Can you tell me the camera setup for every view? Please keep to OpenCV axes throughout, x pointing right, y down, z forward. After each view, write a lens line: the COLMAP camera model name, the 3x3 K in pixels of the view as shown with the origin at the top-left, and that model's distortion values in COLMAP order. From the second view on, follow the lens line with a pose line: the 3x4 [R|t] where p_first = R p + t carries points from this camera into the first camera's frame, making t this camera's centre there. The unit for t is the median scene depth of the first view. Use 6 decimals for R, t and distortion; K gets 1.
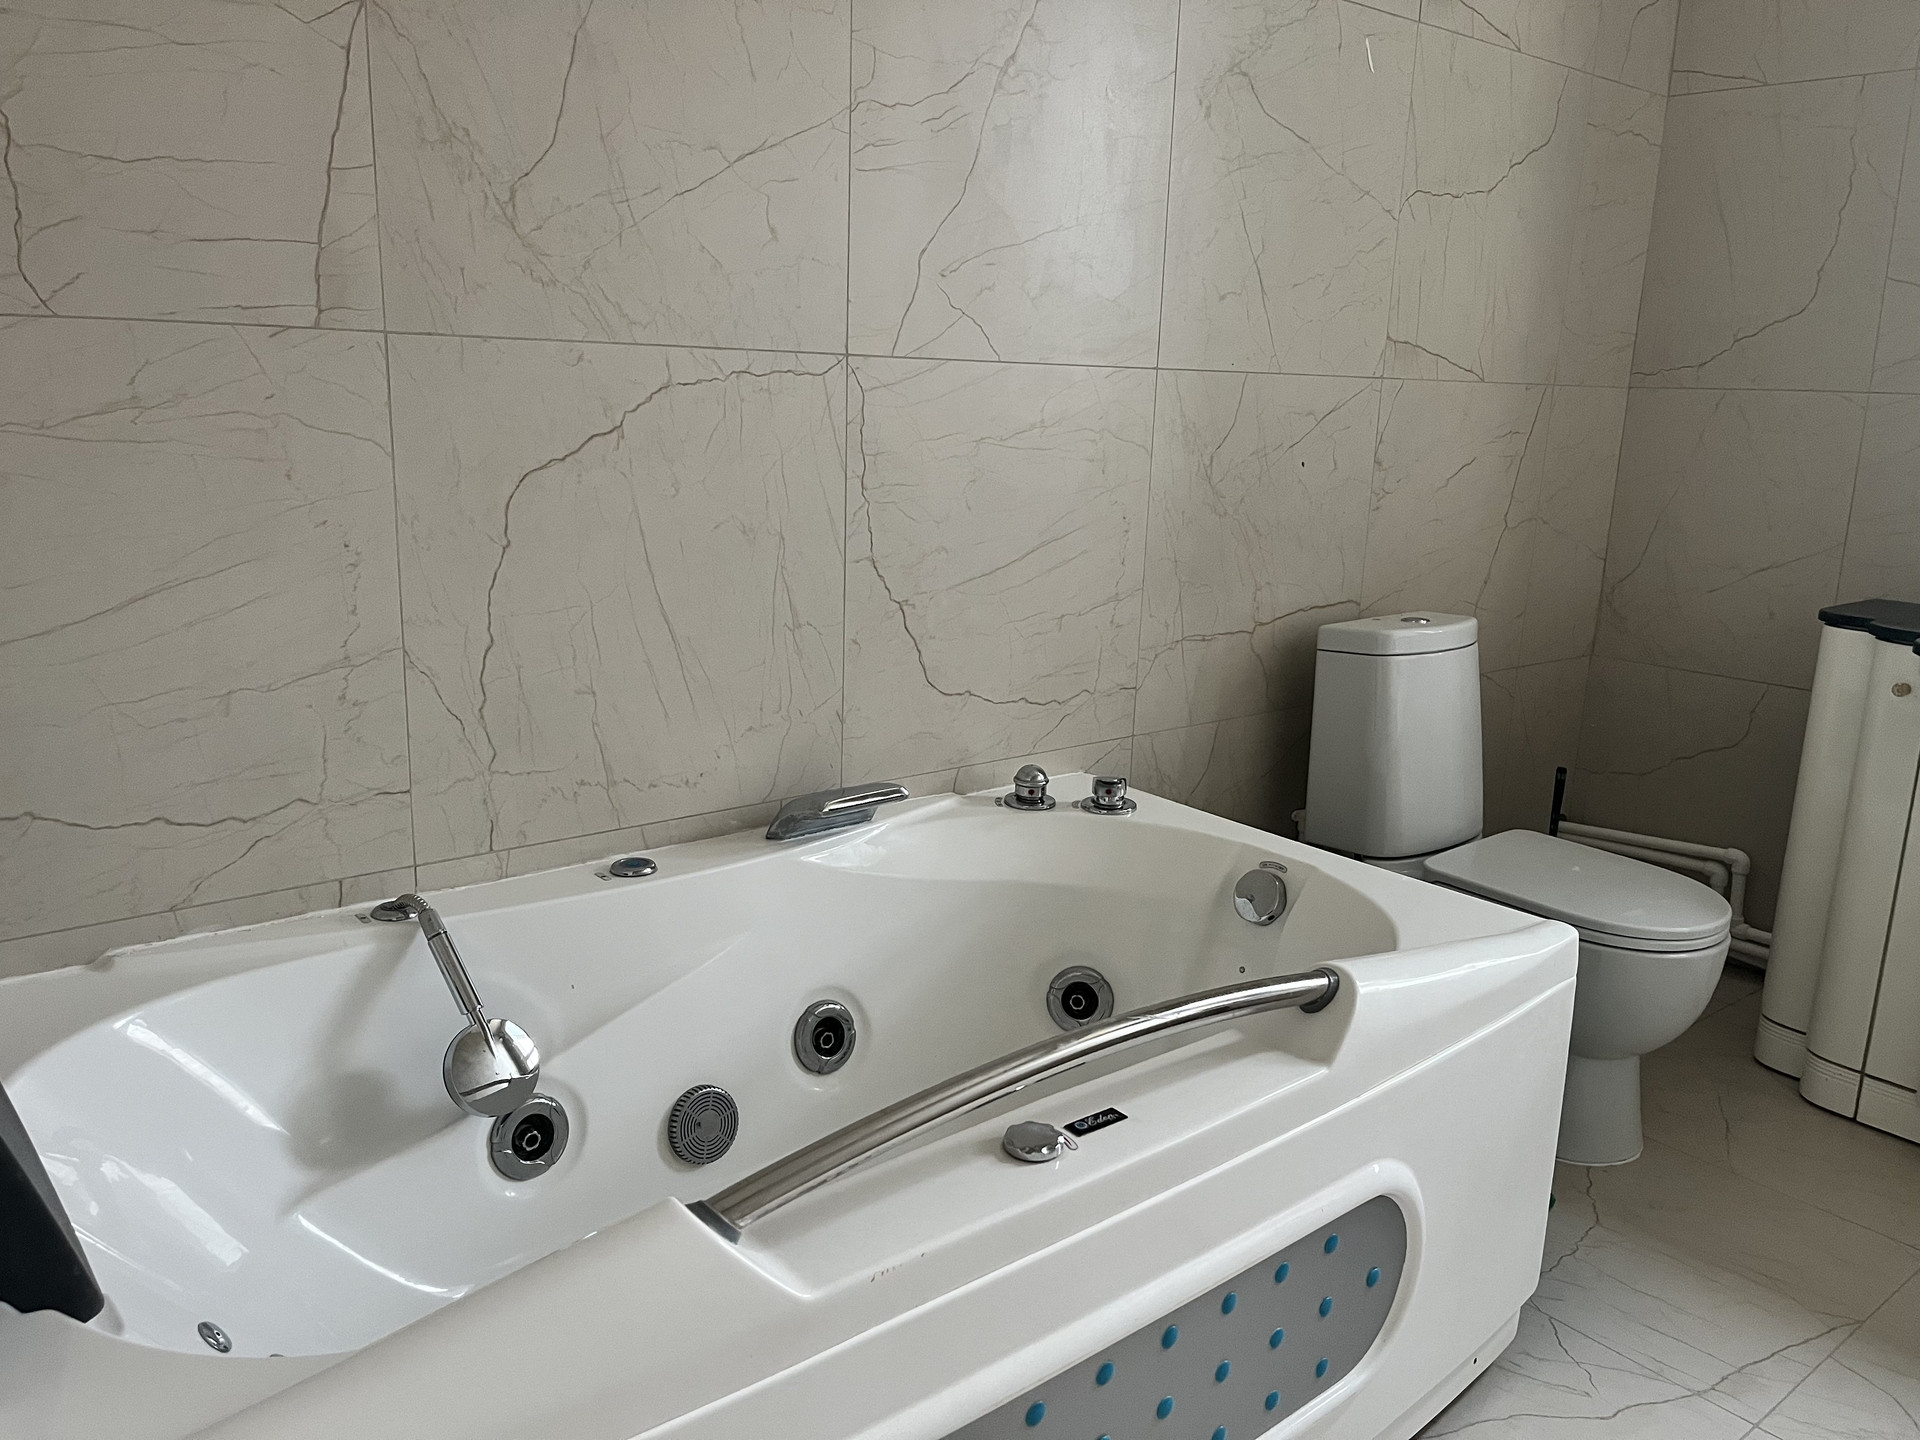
lens RADIAL K [[1421.6, 0, 961.5], [0, 1421.6, 722.7], [0, 0, 1]] dist [0.011404, -0.013066]
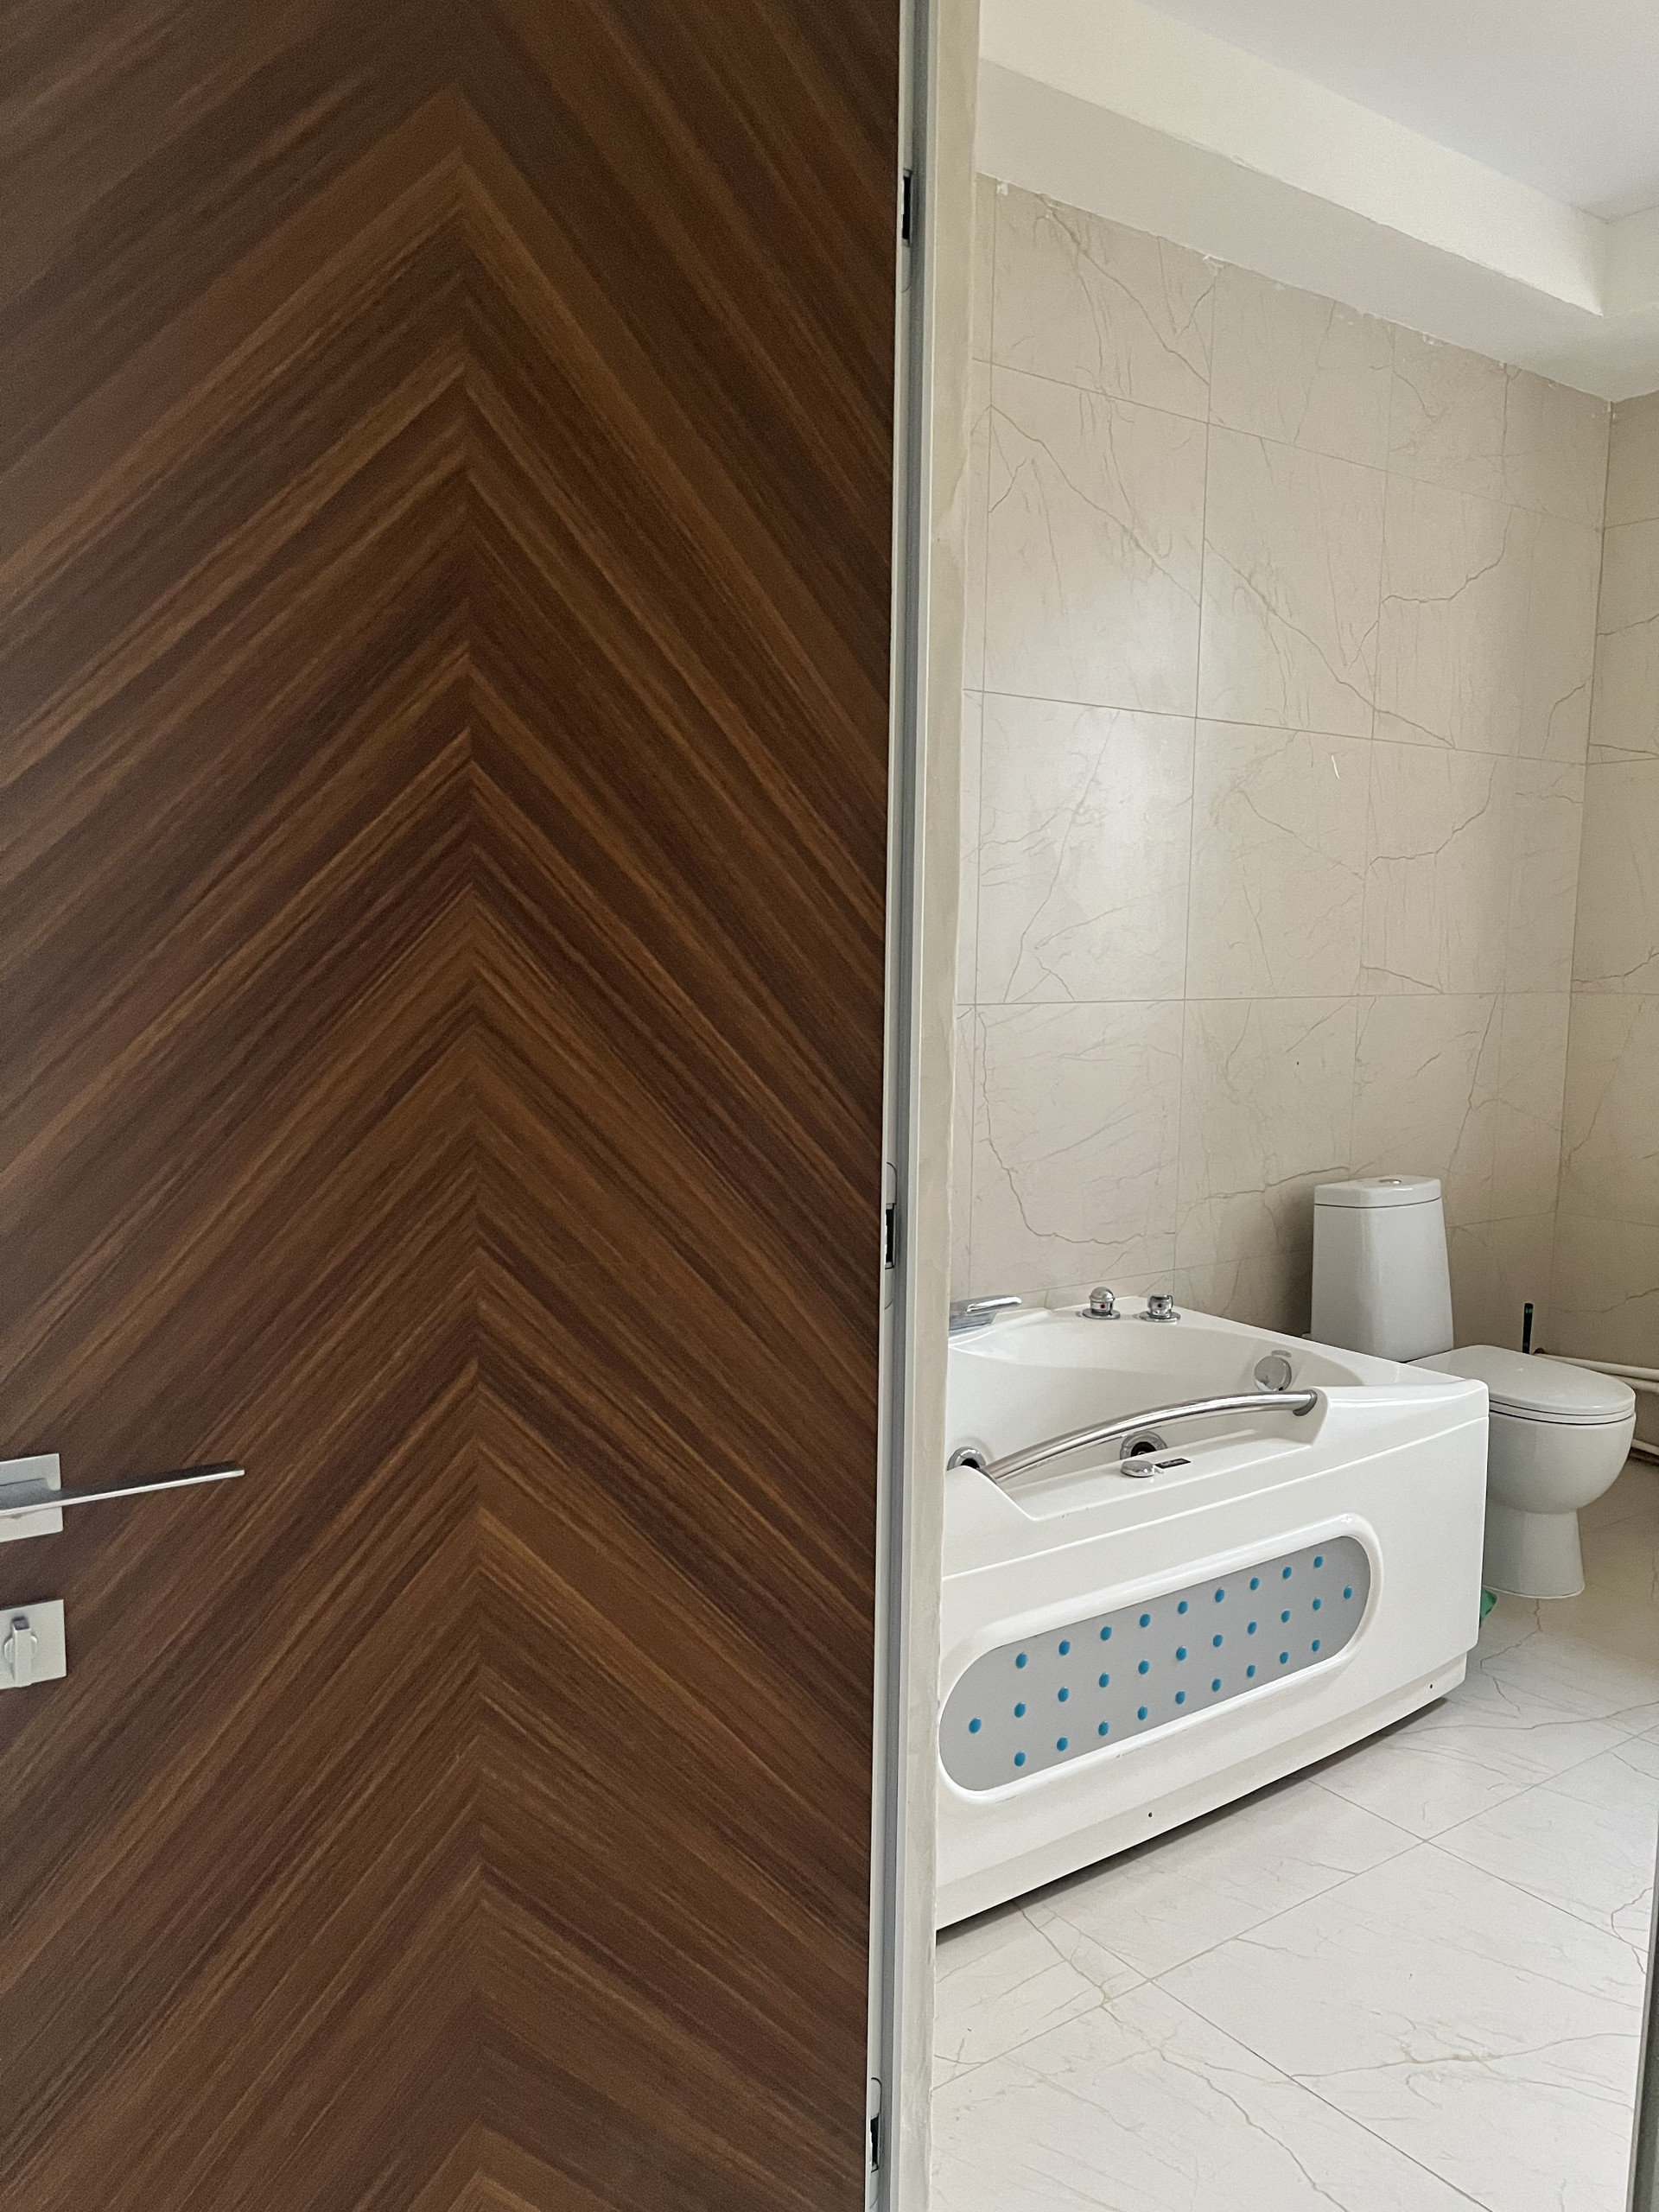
lens RADIAL K [[1637.8, 0, 818.3], [0, 1637.8, 1103.6], [0, 0, 1]] dist [0.011404, -0.013066]
pose [[0.997170, -0.011502, -0.074291, -0.105303], [0.001991, 0.991920, -0.126848, 0.054317], [0.075150, 0.126341, 0.989136, -0.615666]]
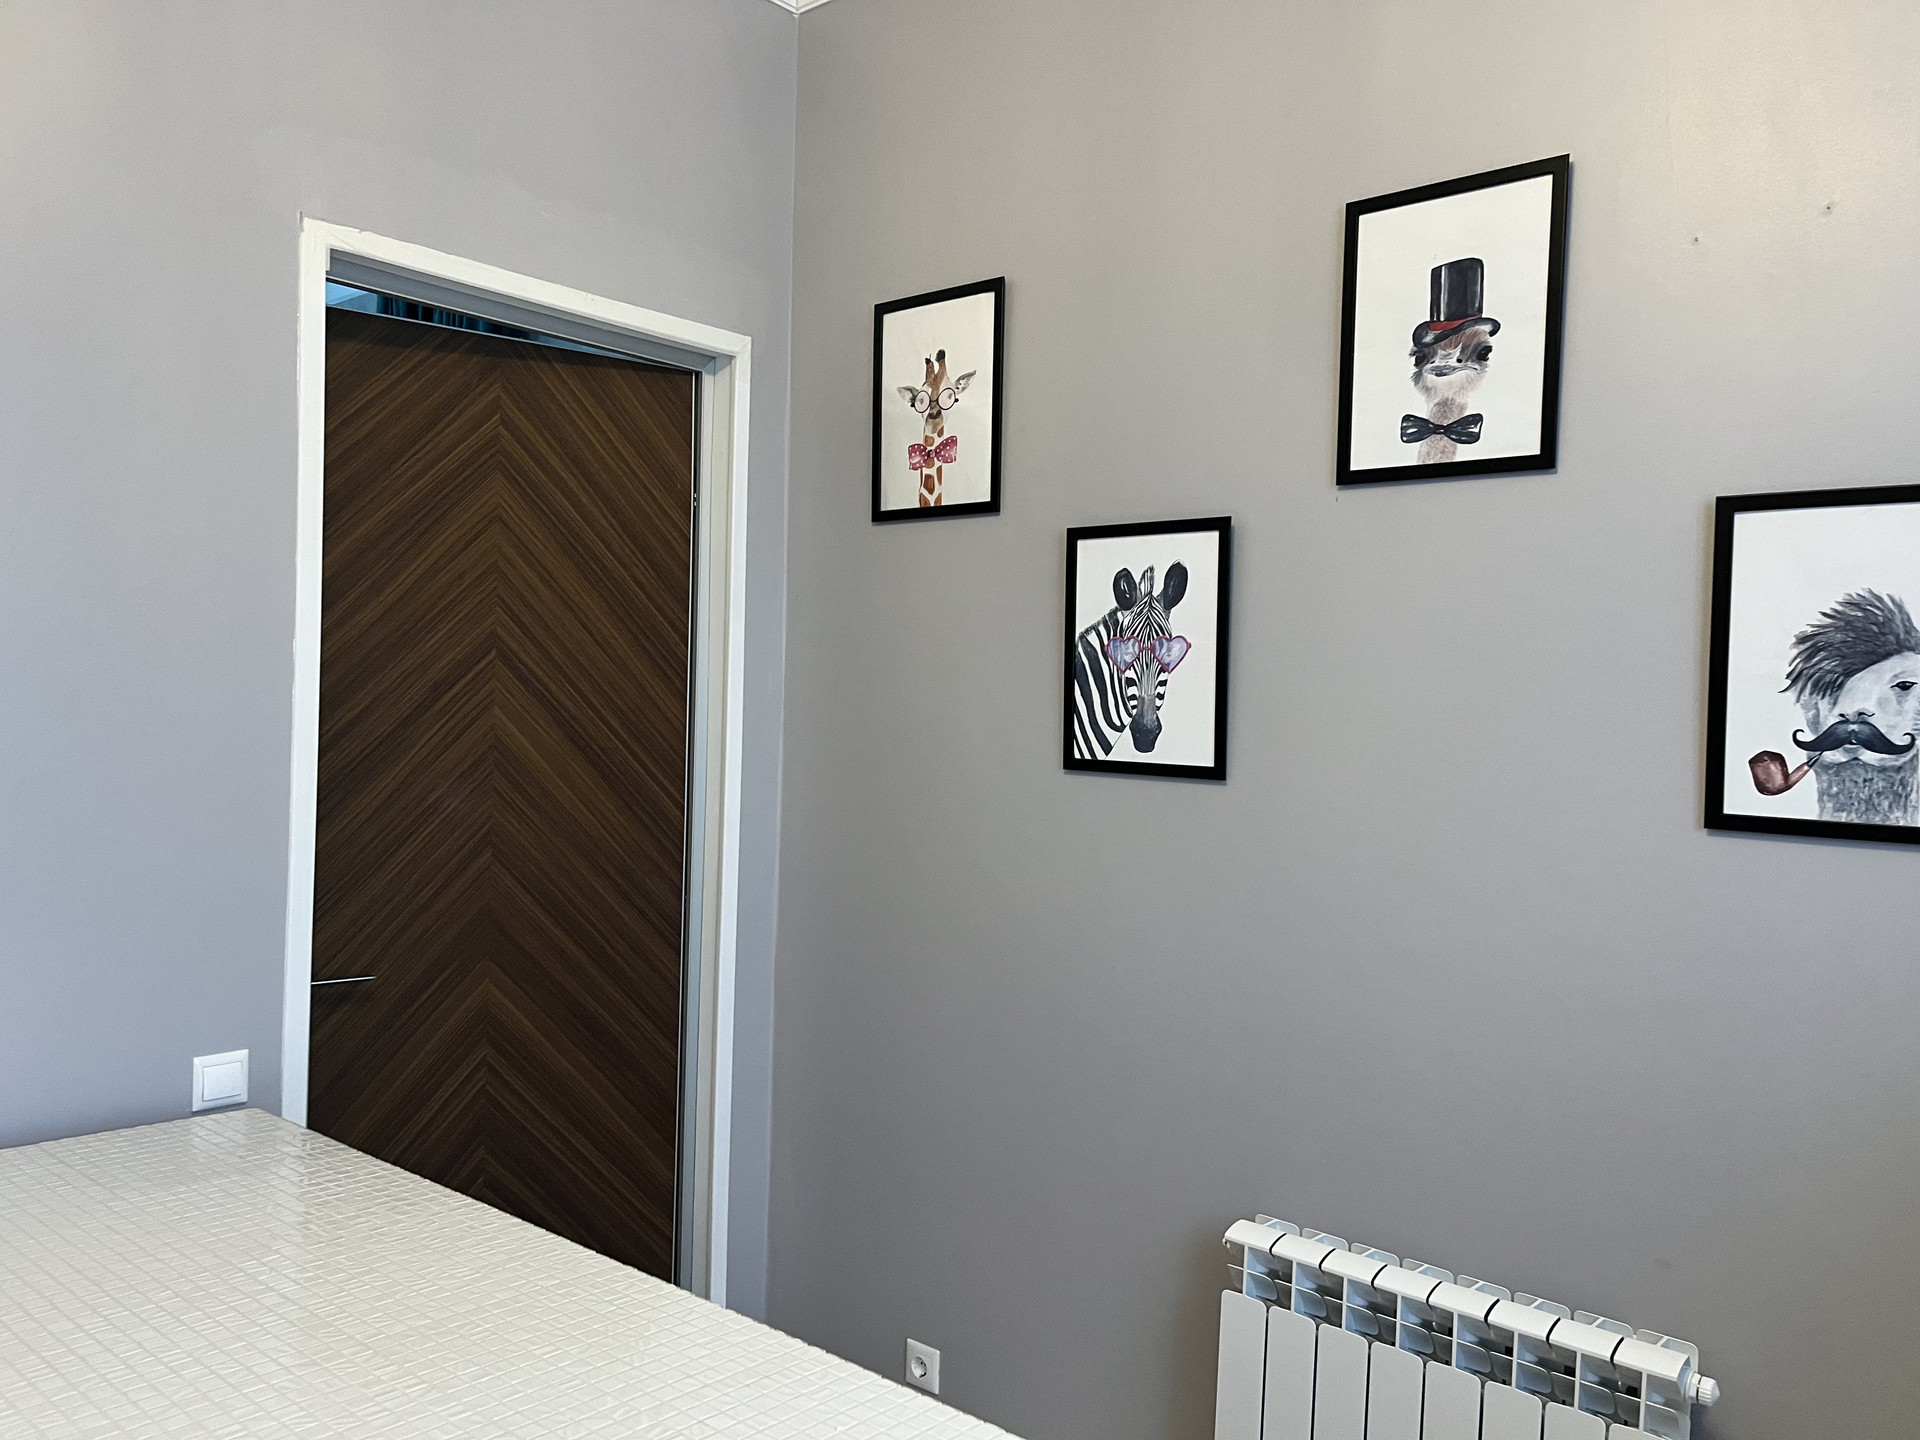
lens RADIAL K [[1421.6, 0, 963.8], [0, 1421.6, 723.2], [0, 0, 1]] dist [0.011404, -0.013066]
pose [[0.999120, -0.000847, 0.041941, 0.352533], [0.008724, 0.982129, -0.188007, 0.764204], [-0.041032, 0.188207, 0.981272, -2.165683]]
